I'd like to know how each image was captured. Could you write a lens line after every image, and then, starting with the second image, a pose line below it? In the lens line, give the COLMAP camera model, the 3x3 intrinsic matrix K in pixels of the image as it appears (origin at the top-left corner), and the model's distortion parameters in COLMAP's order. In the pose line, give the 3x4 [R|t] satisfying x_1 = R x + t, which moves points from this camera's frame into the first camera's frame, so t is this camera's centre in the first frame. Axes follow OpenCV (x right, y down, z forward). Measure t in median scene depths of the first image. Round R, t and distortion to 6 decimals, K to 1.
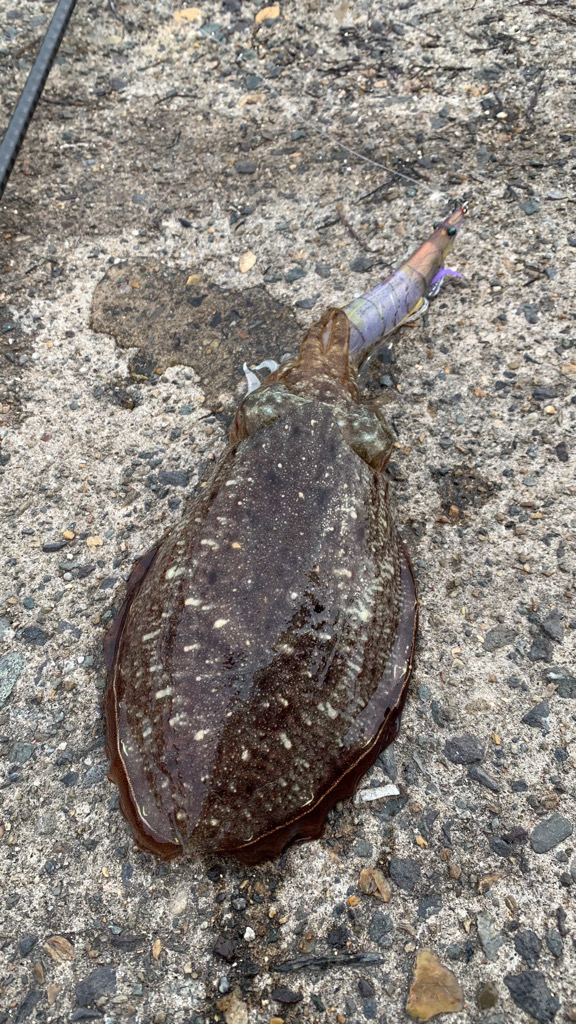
lens RADIAL K [[727.6, 0, 283.1], [0, 727.6, 511.8], [0, 0, 1]] dist [0.031732, -0.048376]
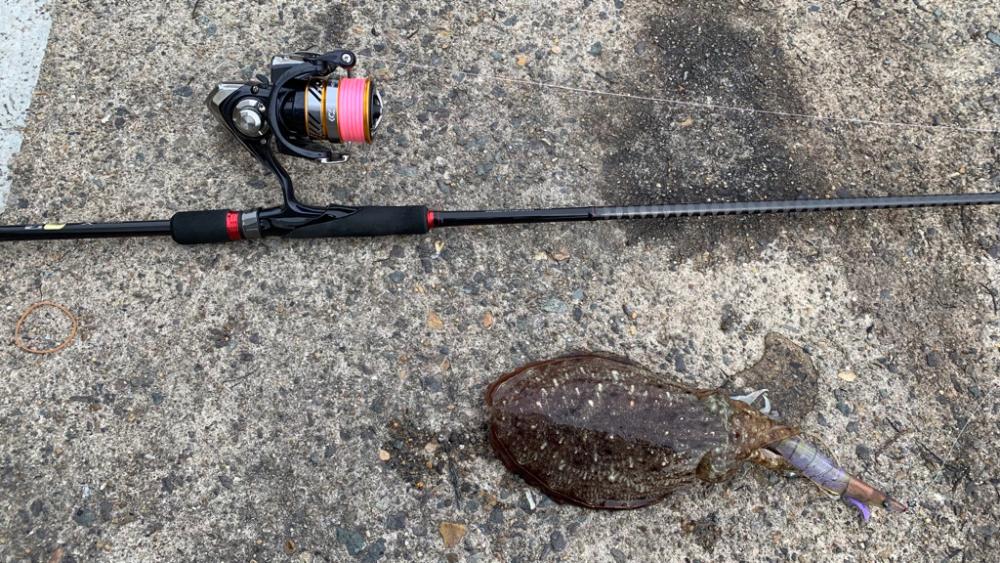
lens RADIAL K [[710.5, 0, 491.9], [0, 710.5, 274.2], [0, 0, 1]] dist [0.031732, -0.048376]
pose [[0.148171, 0.920652, -0.361172, 0.202677], [-0.879035, 0.289943, 0.378459, -0.358740], [0.453148, 0.261406, 0.852246, -0.712333]]
